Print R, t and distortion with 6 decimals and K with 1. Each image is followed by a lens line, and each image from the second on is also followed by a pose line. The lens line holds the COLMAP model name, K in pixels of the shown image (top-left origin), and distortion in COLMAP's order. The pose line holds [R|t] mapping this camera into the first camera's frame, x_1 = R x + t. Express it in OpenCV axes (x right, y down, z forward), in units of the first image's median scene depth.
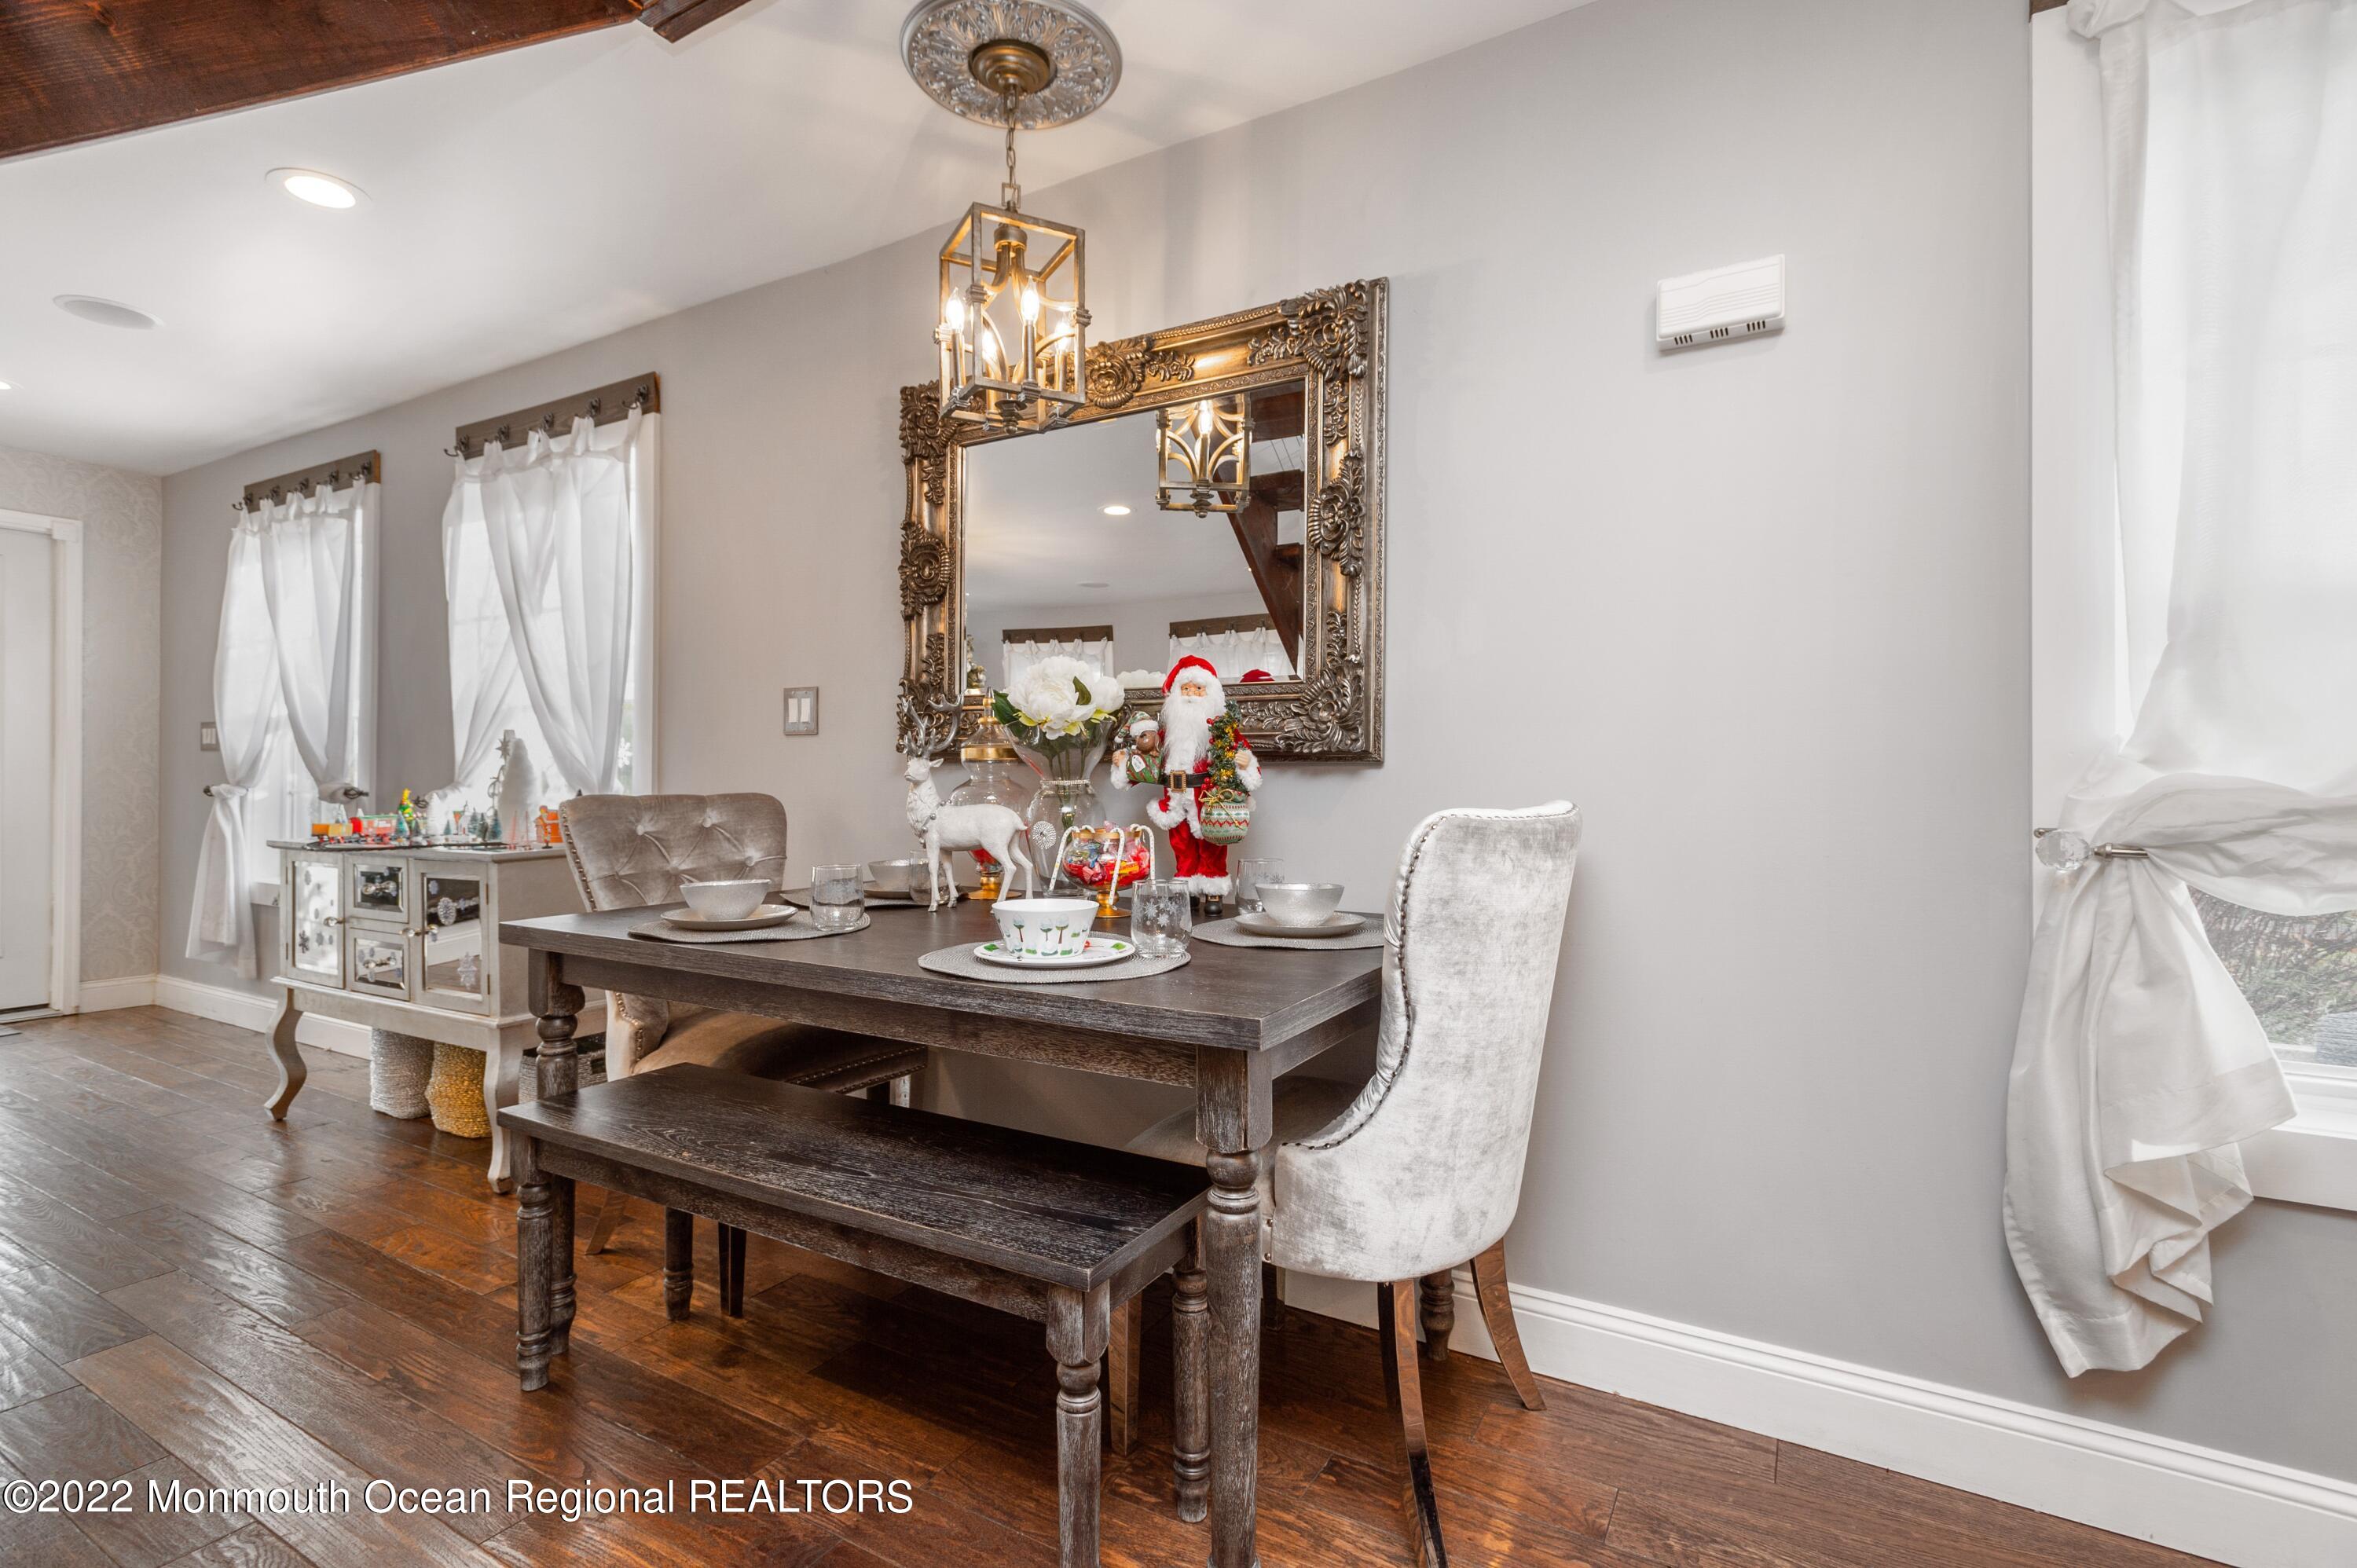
lens RADIAL K [[1095.5, 0, 1172.2], [0, 1095.5, 776.9], [0, 0, 1]] dist [0.023945, -0.010224]
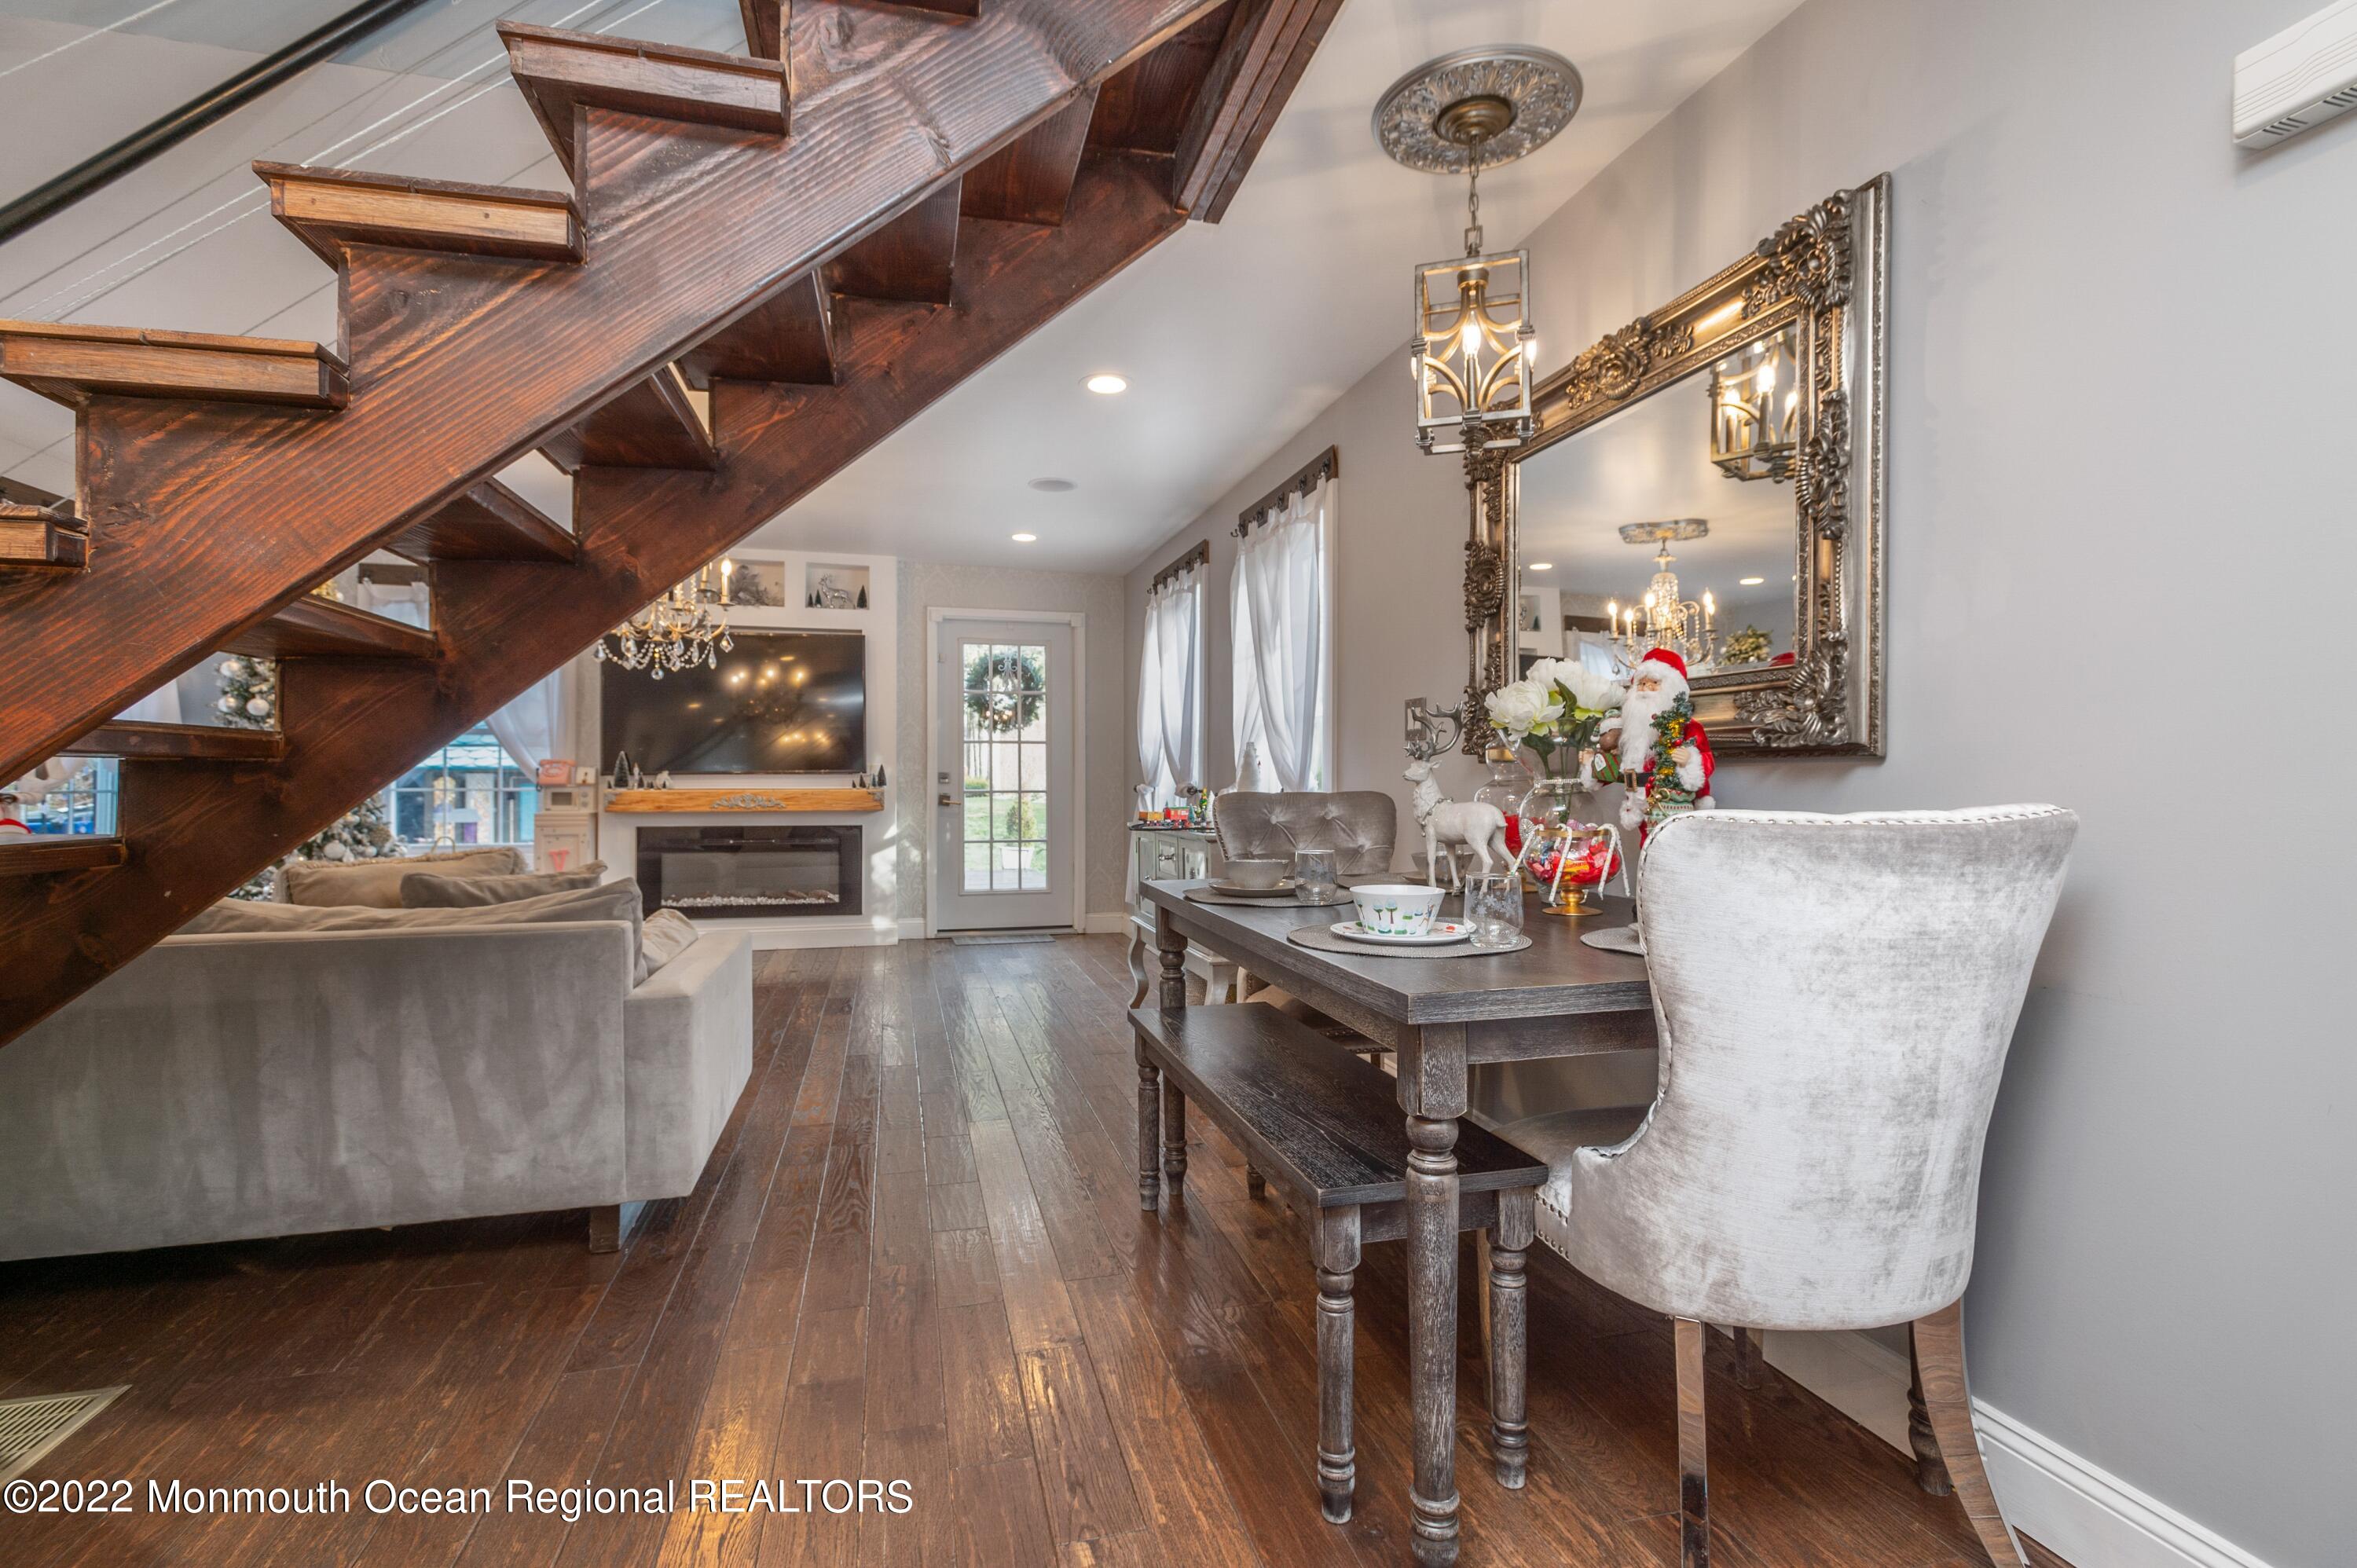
lens RADIAL K [[1095.5, 0, 1172.2], [0, 1095.5, 776.9], [0, 0, 1]] dist [0.023945, -0.010224]
pose [[0.704790, -0.005272, -0.709396, 0.377849], [0.005804, 0.999982, -0.001665, 0.000267], [0.709392, -0.002944, 0.704808, 0.025948]]
